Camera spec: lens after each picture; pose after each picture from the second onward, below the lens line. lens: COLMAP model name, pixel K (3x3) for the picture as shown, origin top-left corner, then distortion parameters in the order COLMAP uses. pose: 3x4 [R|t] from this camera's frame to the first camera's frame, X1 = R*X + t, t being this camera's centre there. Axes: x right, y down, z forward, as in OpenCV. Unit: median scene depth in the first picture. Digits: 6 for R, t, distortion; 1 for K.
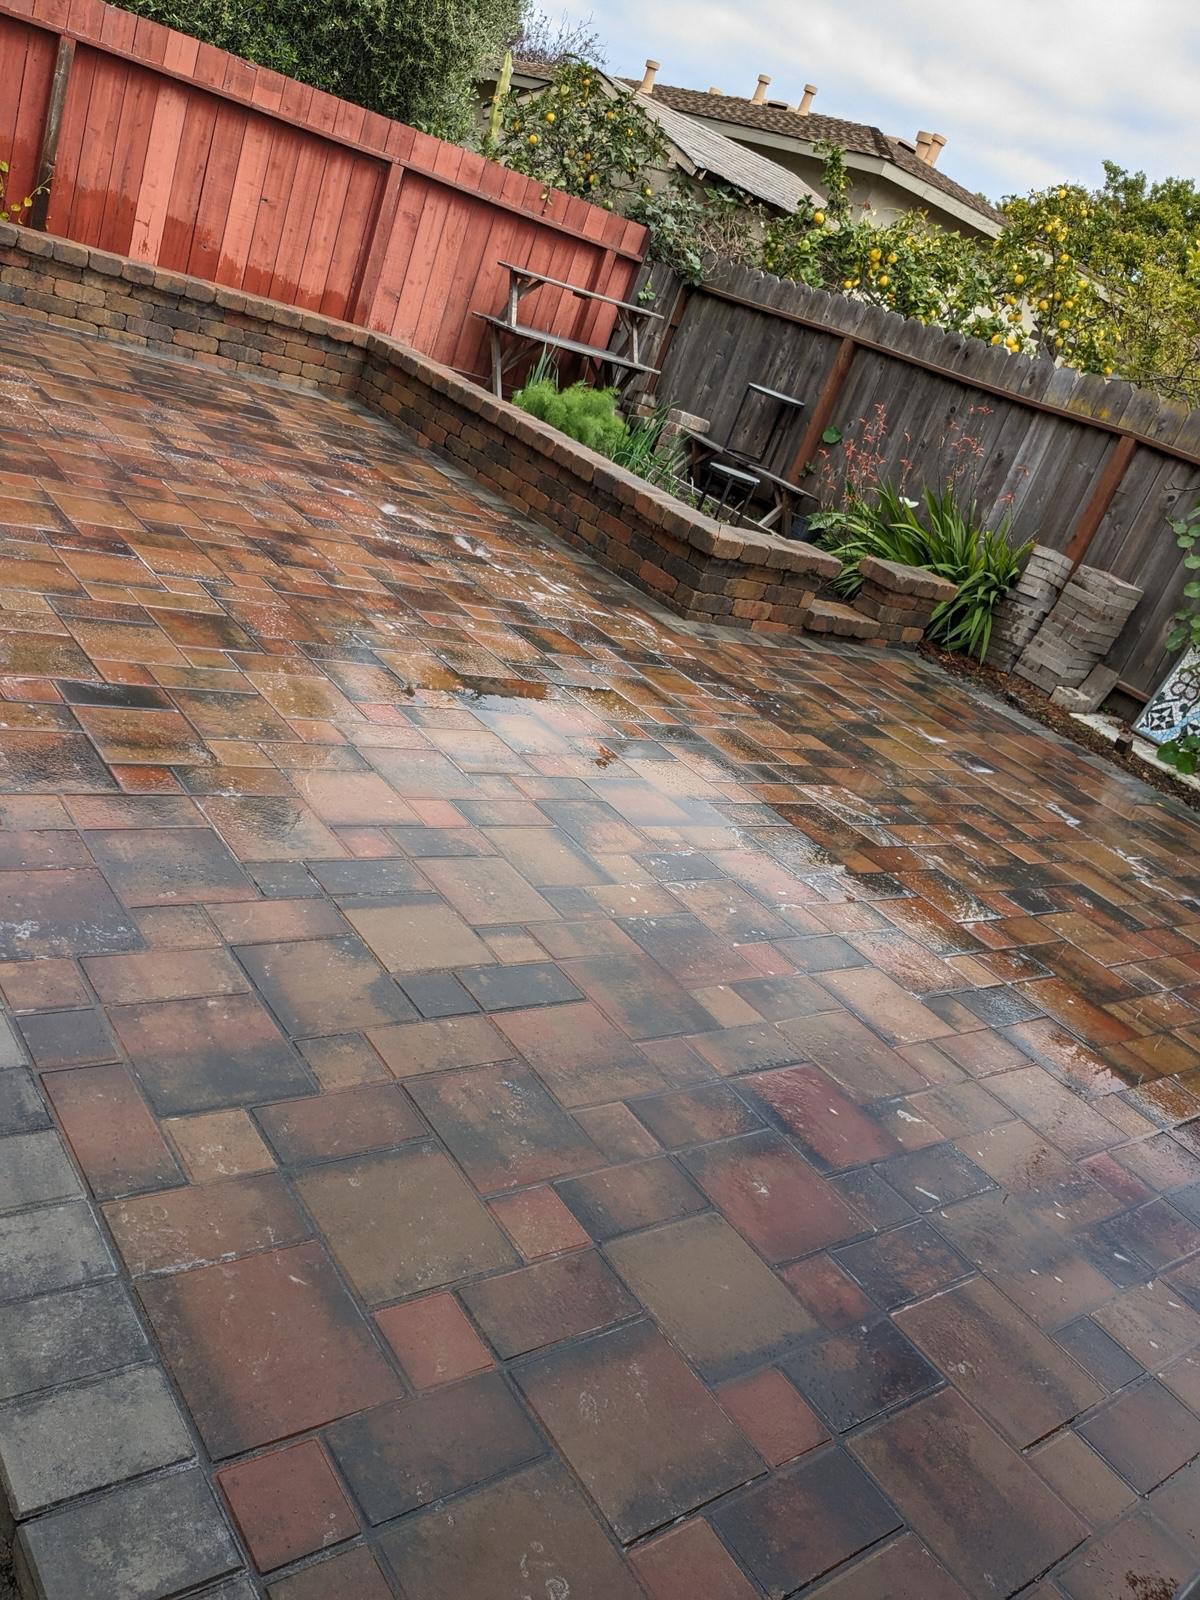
lens RADIAL K [[1222.2, 0, 600.0], [0, 1222.2, 800.0], [0, 0, 1]] dist [0.031664, -0.083927]
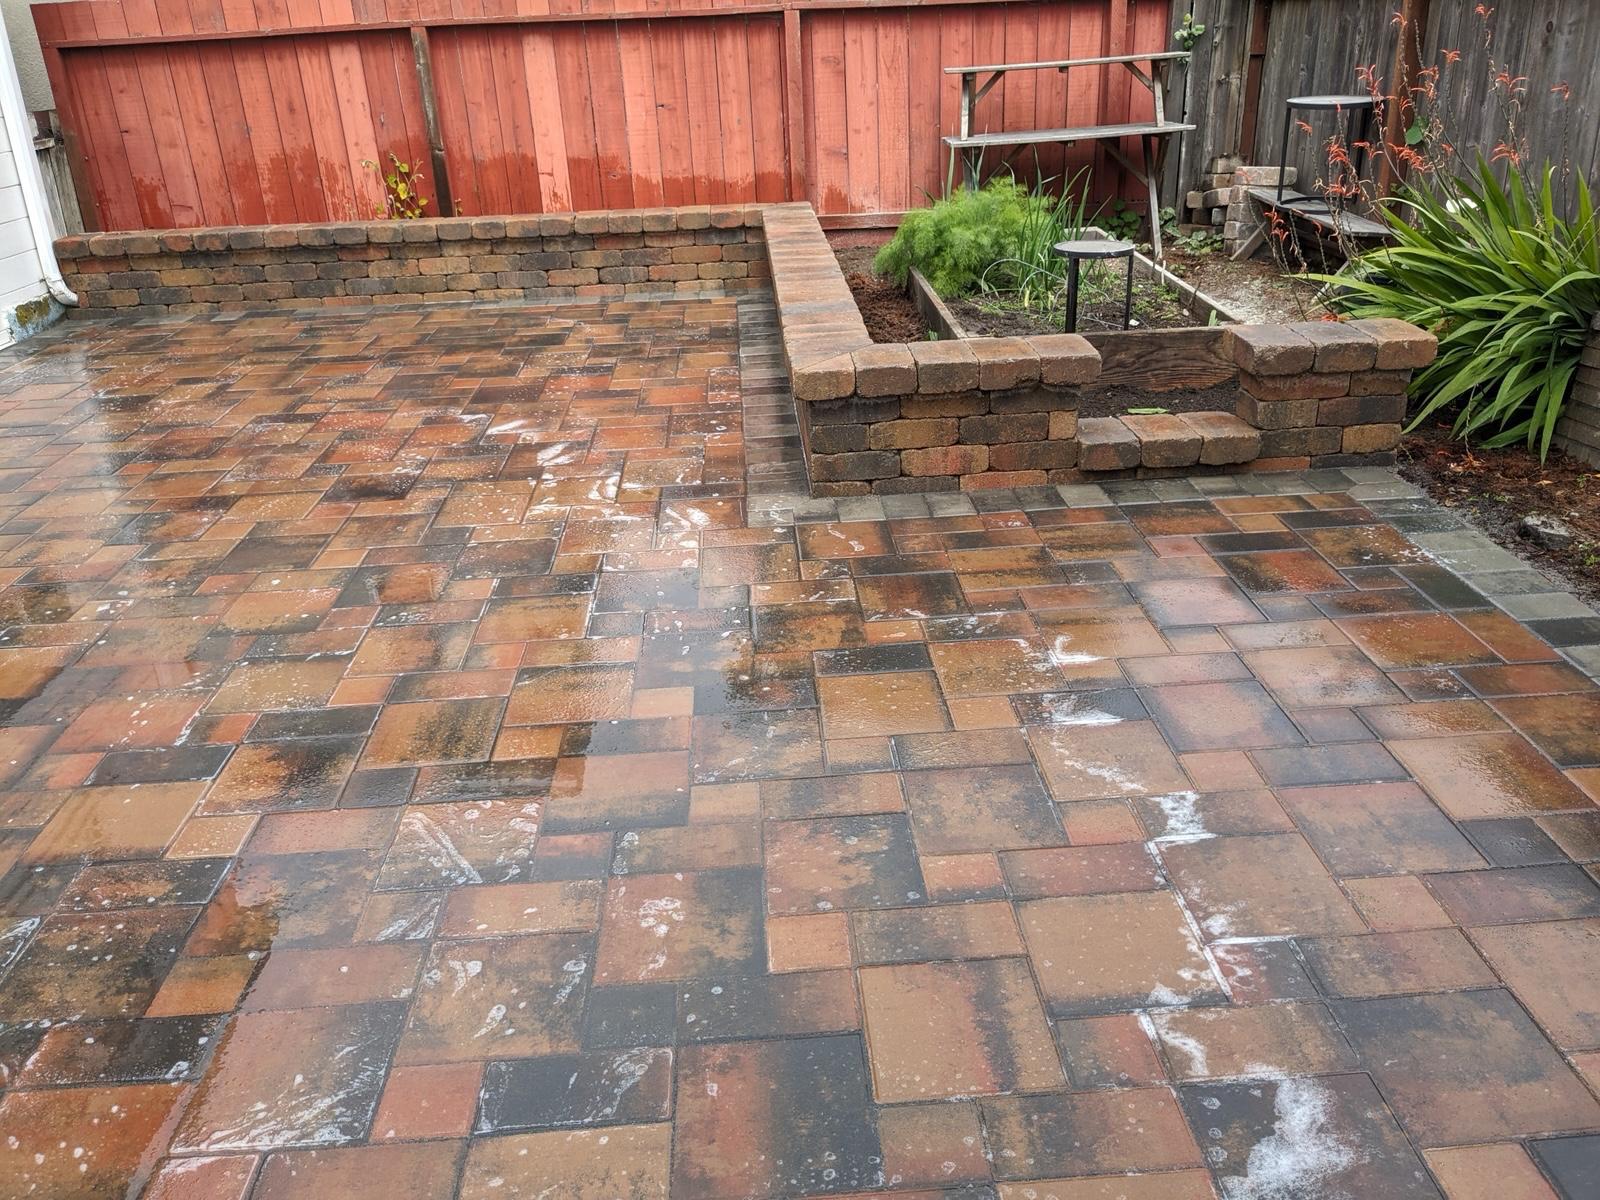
lens RADIAL K [[1222.2, 0, 800.0], [0, 1222.2, 600.0], [0, 0, 1]] dist [0.031664, -0.083927]
pose [[0.765266, -0.108175, -0.634559, 0.517369], [0.066666, 0.993797, -0.089017, -0.034283], [0.640252, 0.025819, 0.767731, 0.511822]]
